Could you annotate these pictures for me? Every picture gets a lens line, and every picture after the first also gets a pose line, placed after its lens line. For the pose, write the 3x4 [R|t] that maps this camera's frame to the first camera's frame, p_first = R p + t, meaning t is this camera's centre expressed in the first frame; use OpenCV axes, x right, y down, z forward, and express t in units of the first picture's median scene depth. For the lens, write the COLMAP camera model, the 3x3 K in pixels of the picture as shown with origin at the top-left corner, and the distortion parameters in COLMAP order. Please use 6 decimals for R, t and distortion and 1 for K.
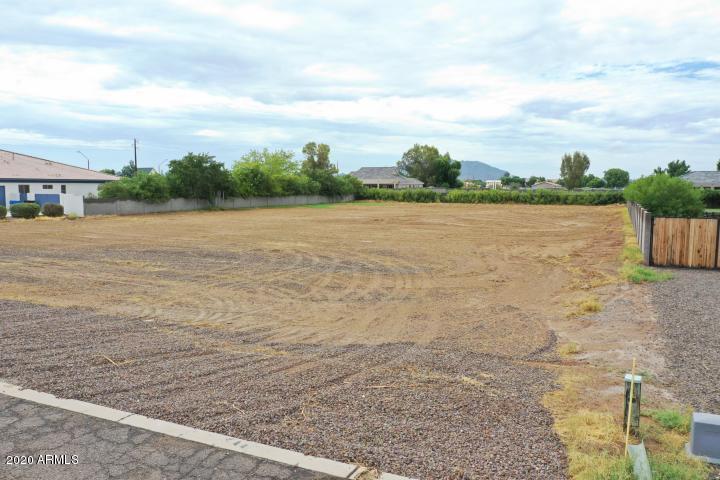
lens RADIAL K [[562.0, 0, 364.0], [0, 562.0, 235.2], [0, 0, 1]] dist [-0.009164, -0.013706]
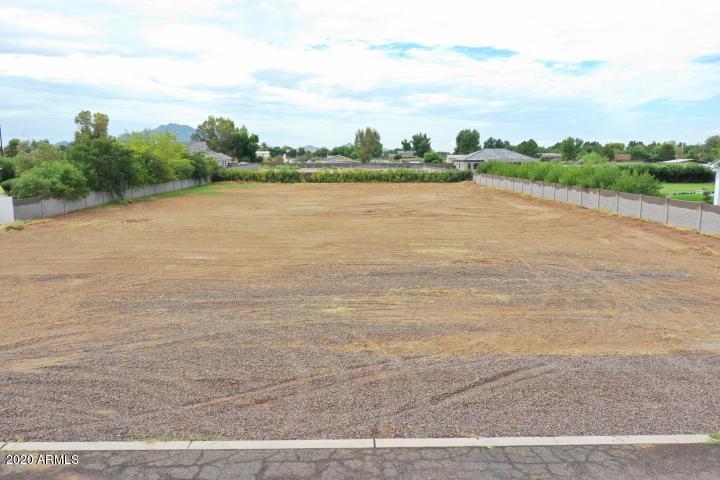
lens RADIAL K [[562.0, 0, 359.9], [0, 562.0, 245.3], [0, 0, 1]] dist [-0.009164, -0.013706]
pose [[0.898043, -0.074575, 0.433540, -0.103223], [0.042391, 0.995610, 0.083451, -0.011925], [-0.437861, -0.056565, 0.897262, 0.020690]]
